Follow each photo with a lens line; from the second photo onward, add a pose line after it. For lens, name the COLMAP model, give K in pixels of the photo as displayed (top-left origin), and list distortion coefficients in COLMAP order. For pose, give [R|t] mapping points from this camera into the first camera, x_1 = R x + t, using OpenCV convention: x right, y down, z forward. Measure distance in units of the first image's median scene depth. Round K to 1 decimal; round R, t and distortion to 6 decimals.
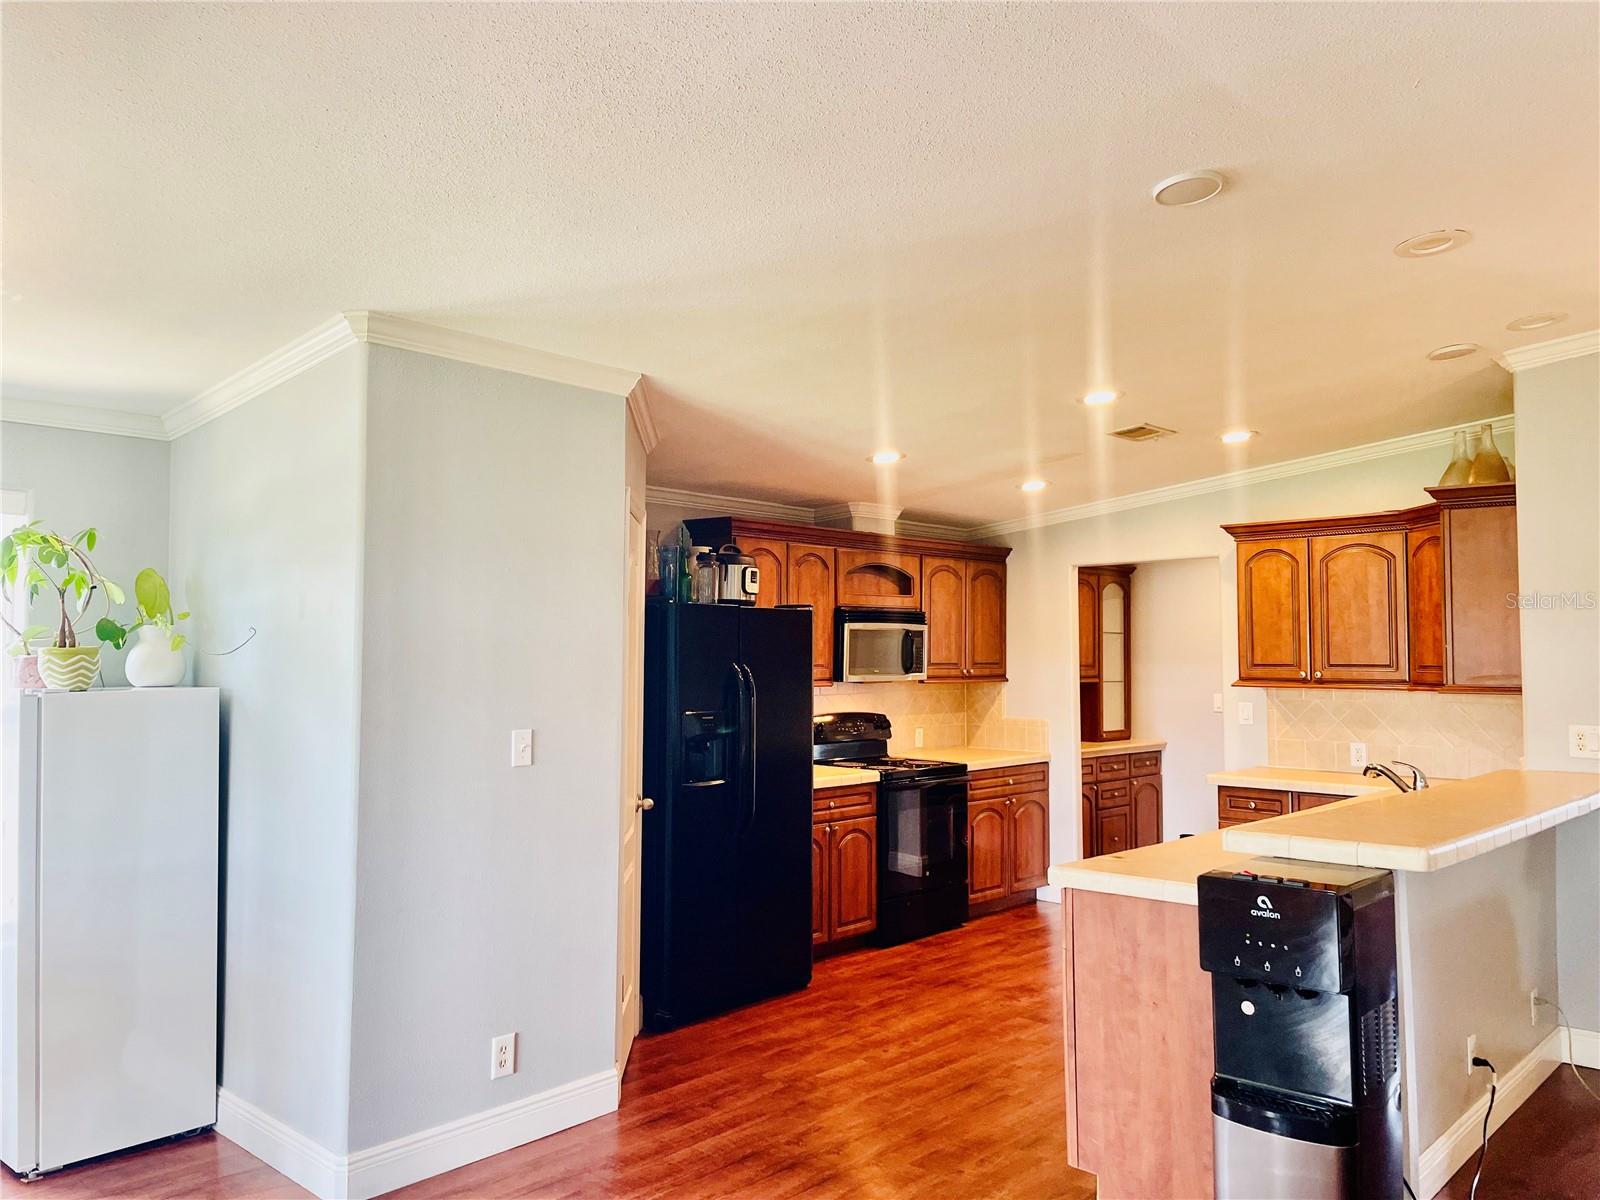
lens RADIAL K [[1228.1, 0, 789.2], [0, 1228.1, 602.5], [0, 0, 1]] dist [0.032621, -0.027018]
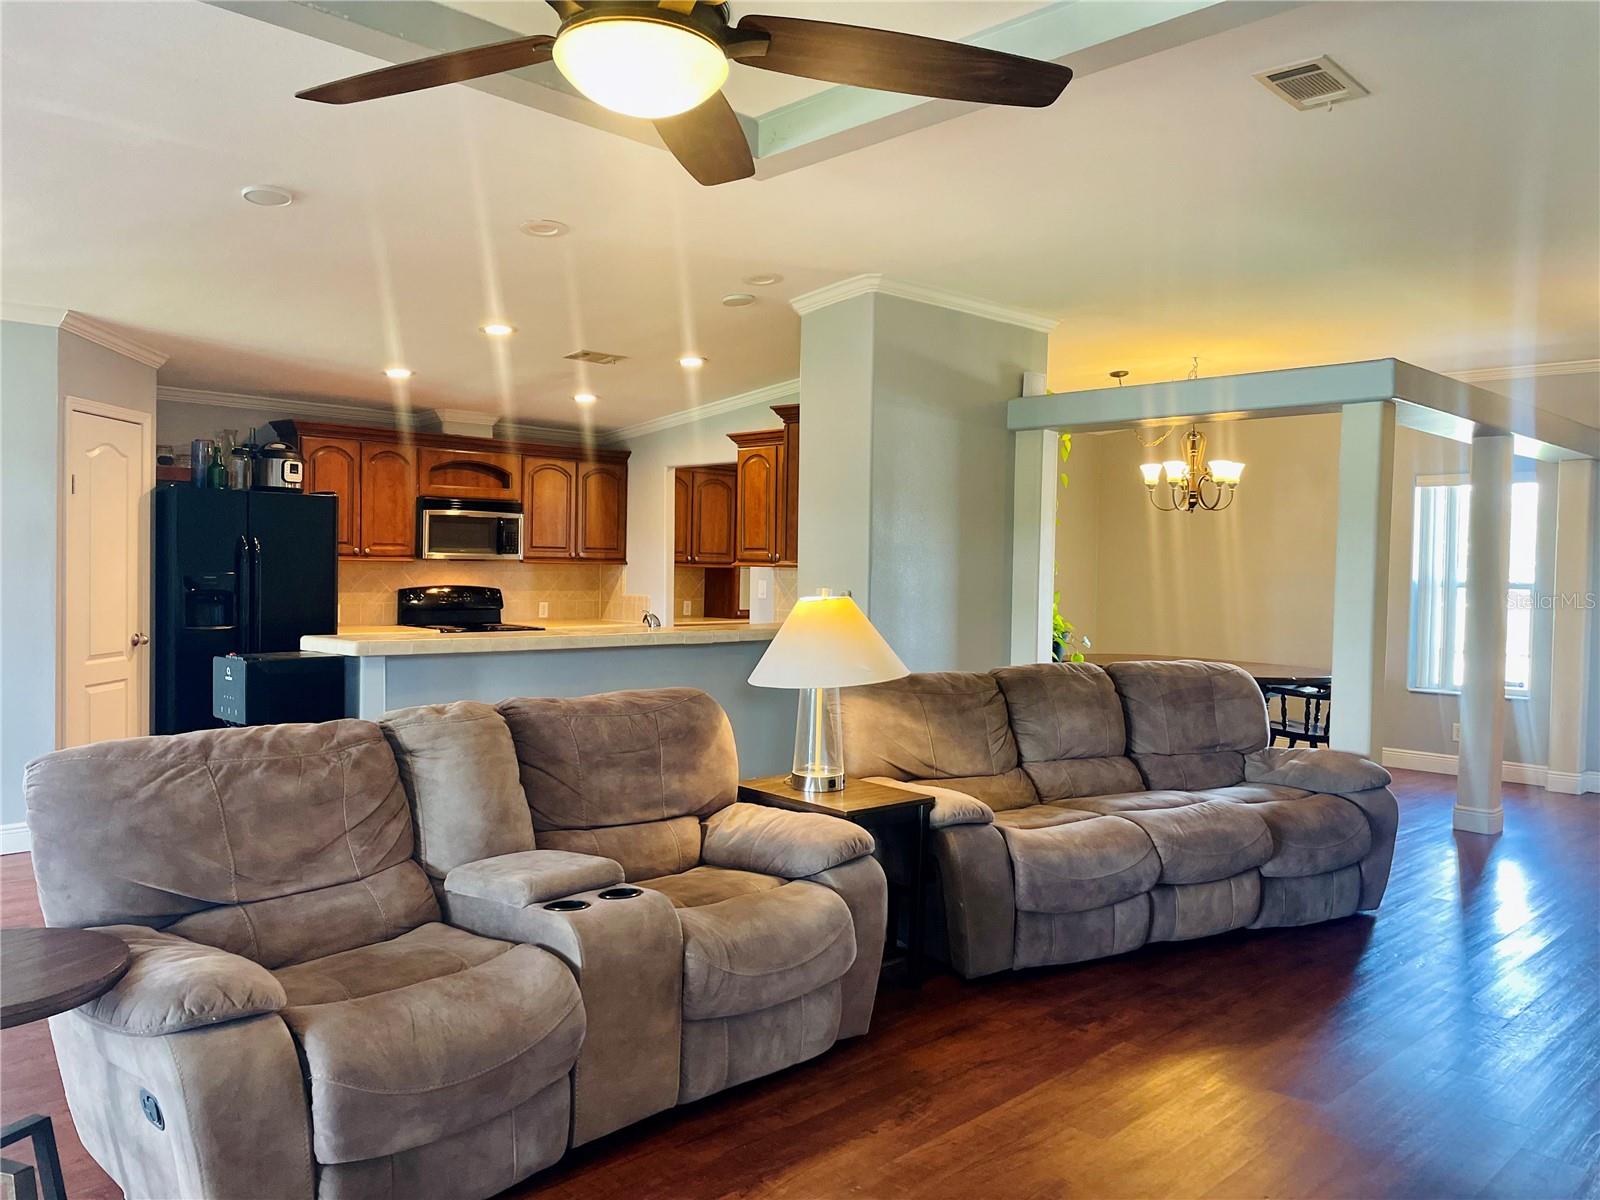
lens RADIAL K [[1228.1, 0, 800.5], [0, 1228.1, 607.7], [0, 0, 1]] dist [0.032621, -0.027018]
pose [[0.999735, 0.016508, -0.016015, 0.400138], [-0.015154, 0.996574, 0.081304, 0.007852], [0.017303, -0.081040, 0.996561, -0.195119]]
